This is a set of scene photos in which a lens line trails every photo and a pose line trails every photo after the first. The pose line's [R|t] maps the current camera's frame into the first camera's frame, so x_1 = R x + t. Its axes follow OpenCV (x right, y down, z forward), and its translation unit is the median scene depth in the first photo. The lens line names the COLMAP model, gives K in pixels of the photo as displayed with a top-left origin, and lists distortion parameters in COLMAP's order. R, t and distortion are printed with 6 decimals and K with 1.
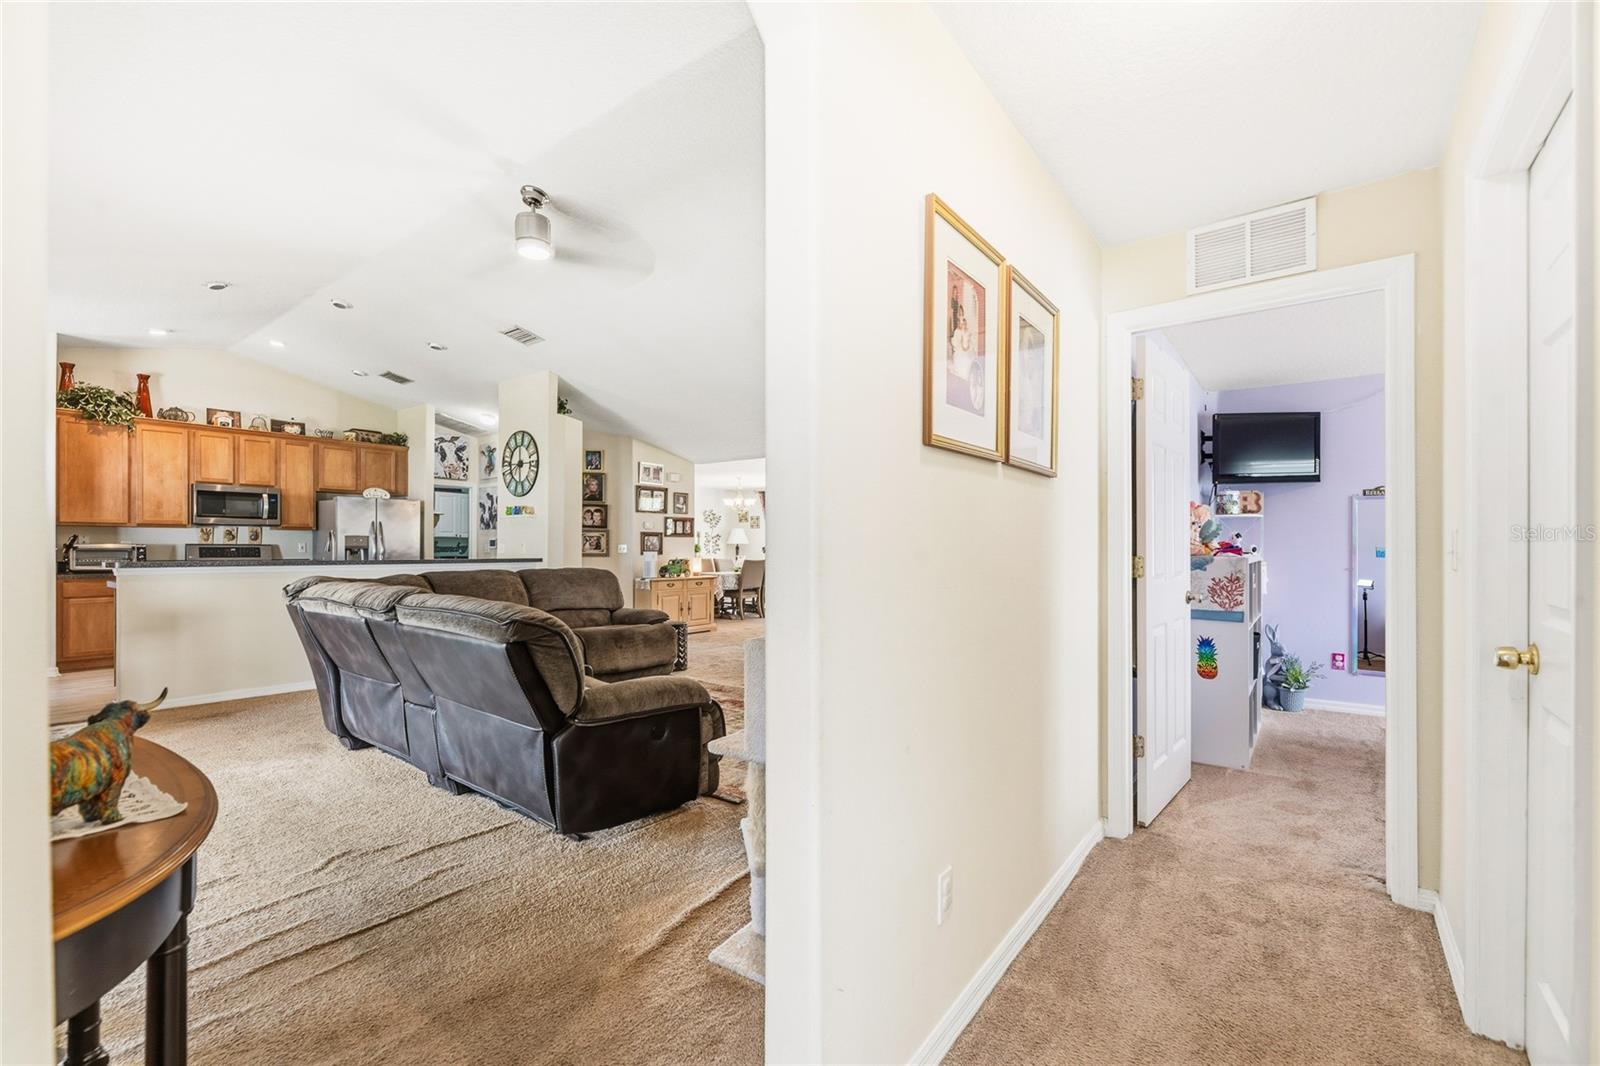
lens RADIAL K [[674.1, 0, 794.9], [0, 674.1, 547.4], [0, 0, 1]] dist [-0.000041, -0.000412]
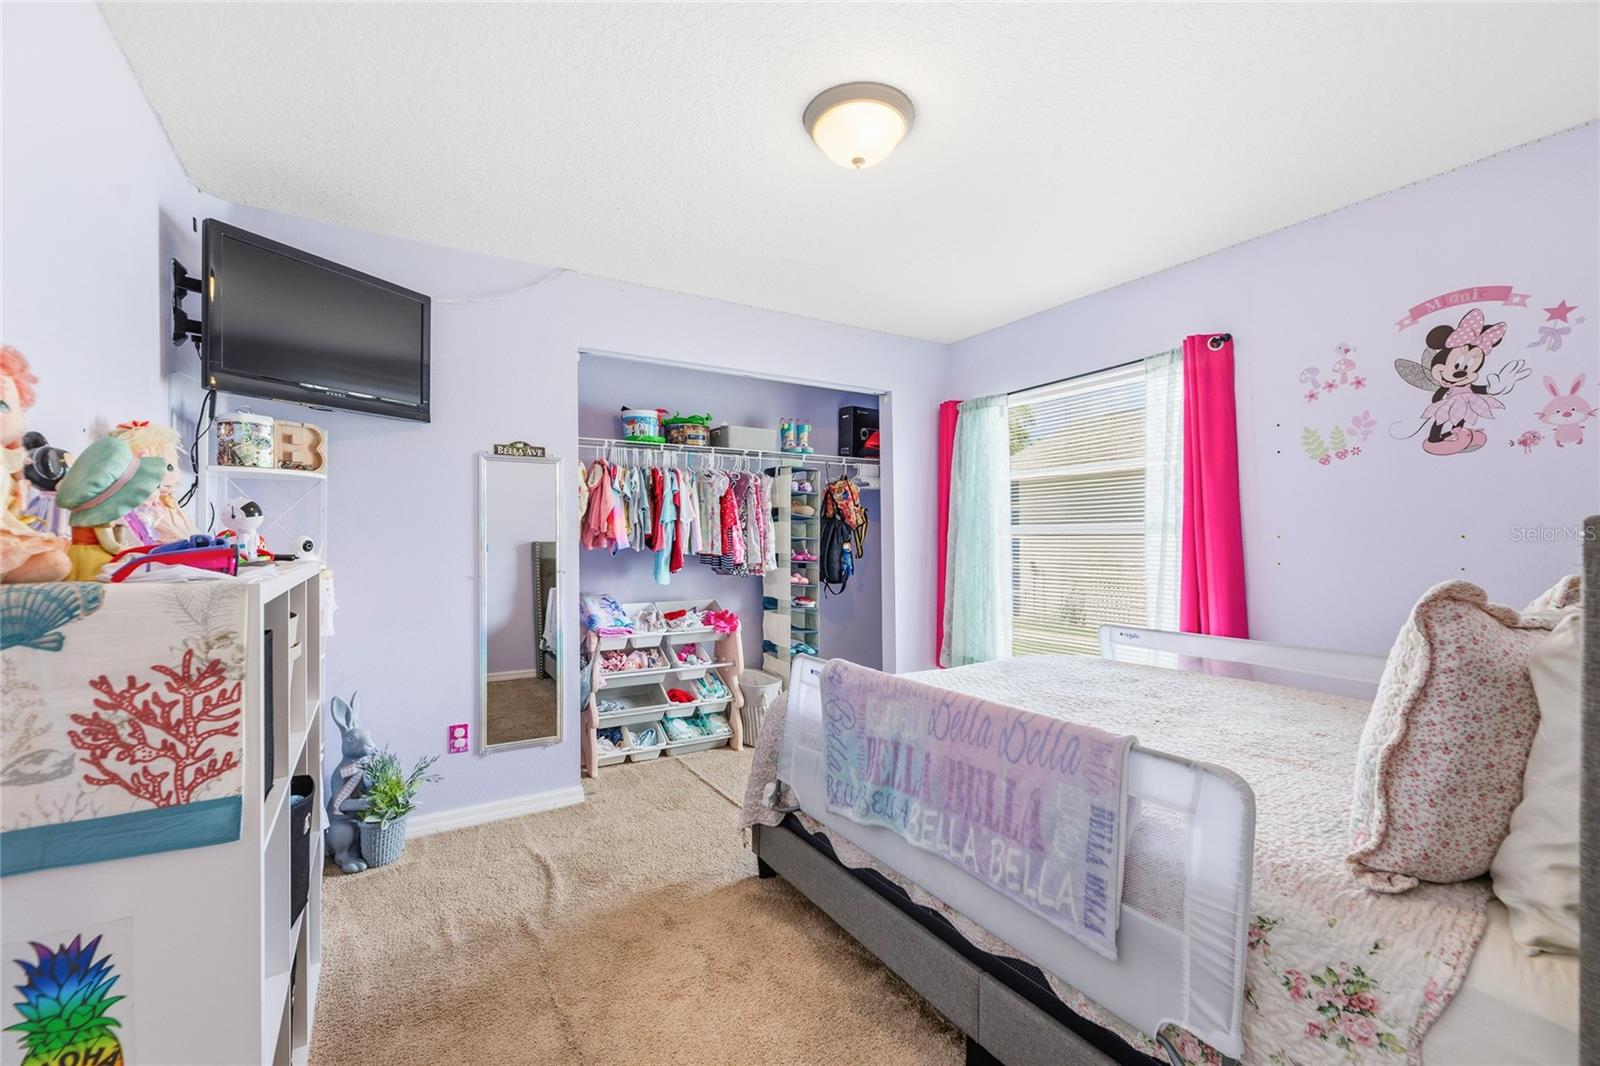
lens RADIAL K [[674.1, 0, 805.9], [0, 674.1, 533.7], [0, 0, 1]] dist [-0.000041, -0.000412]
pose [[0.344291, 0.002369, 0.938860, 0.366235], [0.005004, 0.999978, -0.004359, -0.001593], [-0.938850, 0.006198, 0.344271, 0.520072]]
